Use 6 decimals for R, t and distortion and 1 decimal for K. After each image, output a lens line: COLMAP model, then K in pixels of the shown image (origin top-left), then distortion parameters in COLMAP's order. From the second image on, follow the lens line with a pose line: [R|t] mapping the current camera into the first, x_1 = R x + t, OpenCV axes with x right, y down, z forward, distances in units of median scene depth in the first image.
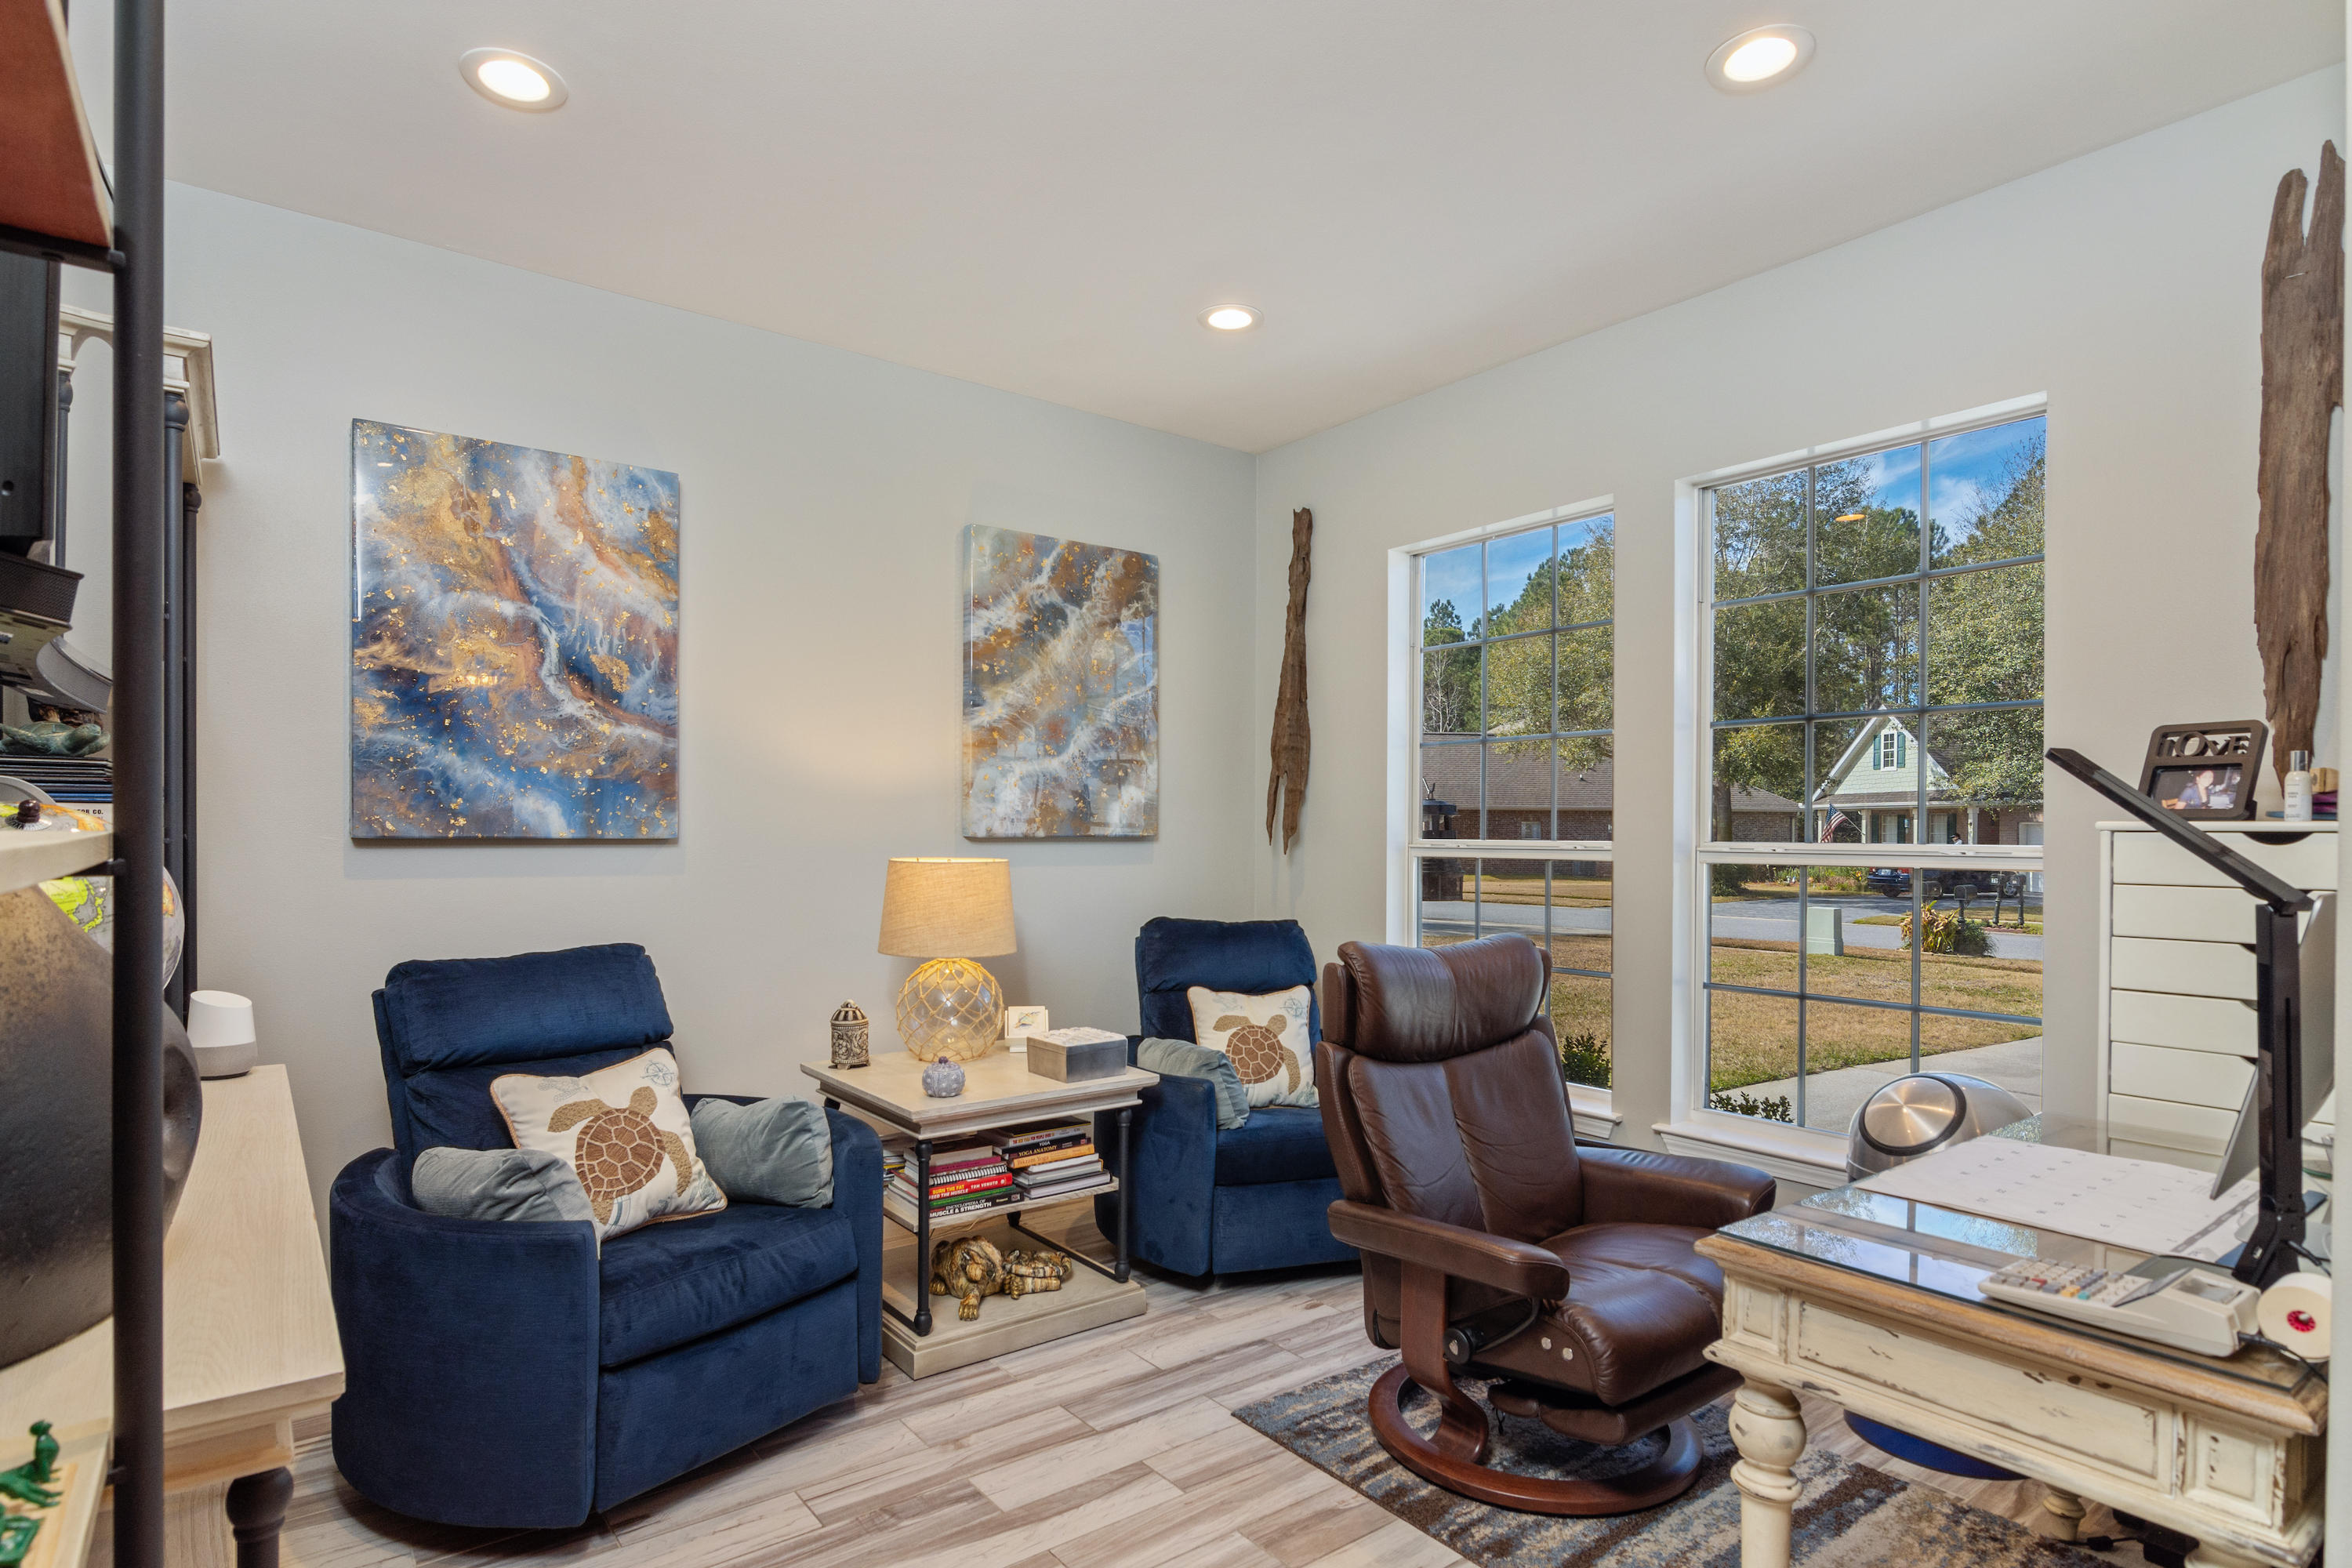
lens RADIAL K [[1196.1, 0, 1169.0], [0, 1196.1, 836.2], [0, 0, 1]] dist [0.001468, 0.000437]
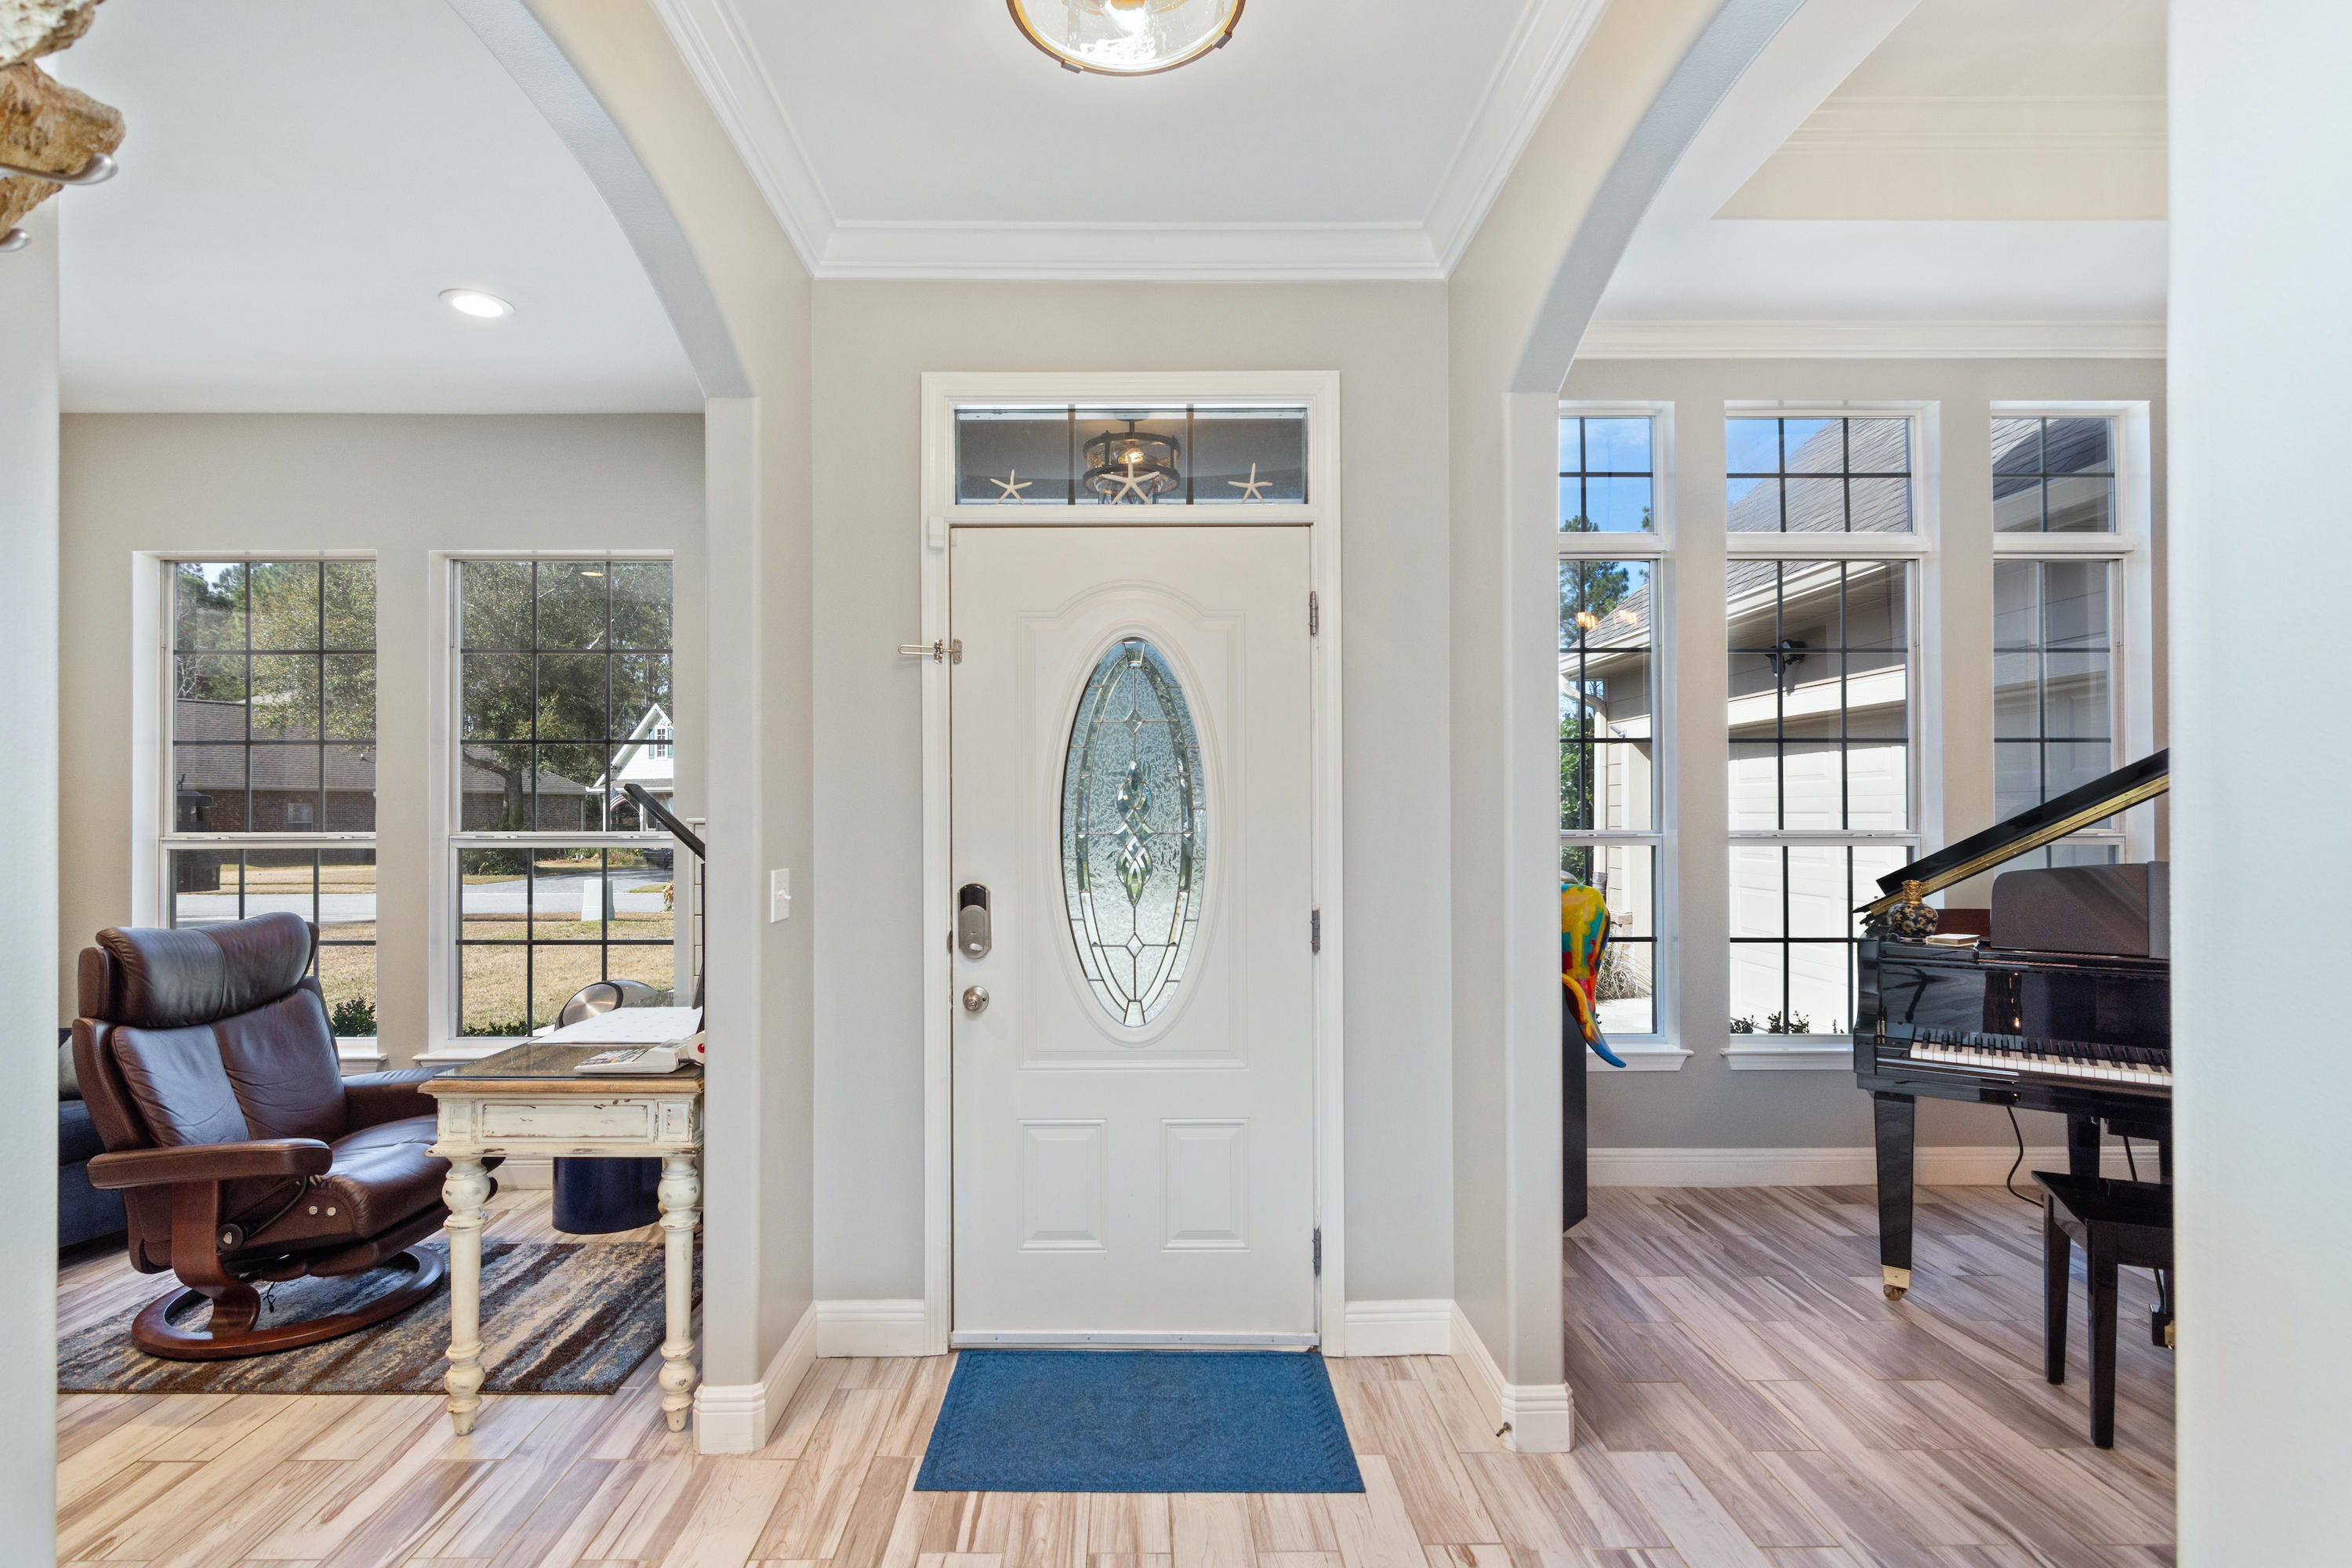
lens RADIAL K [[1210.8, 0, 1168.9], [0, 1210.8, 800.6], [0, 0, 1]] dist [-0.000572, 0.002921]
pose [[0.609391, -0.001240, 0.792869, -0.145977], [0.009432, 0.999939, -0.005685, -0.016551], [-0.792814, 0.010943, 0.609365, -0.491288]]
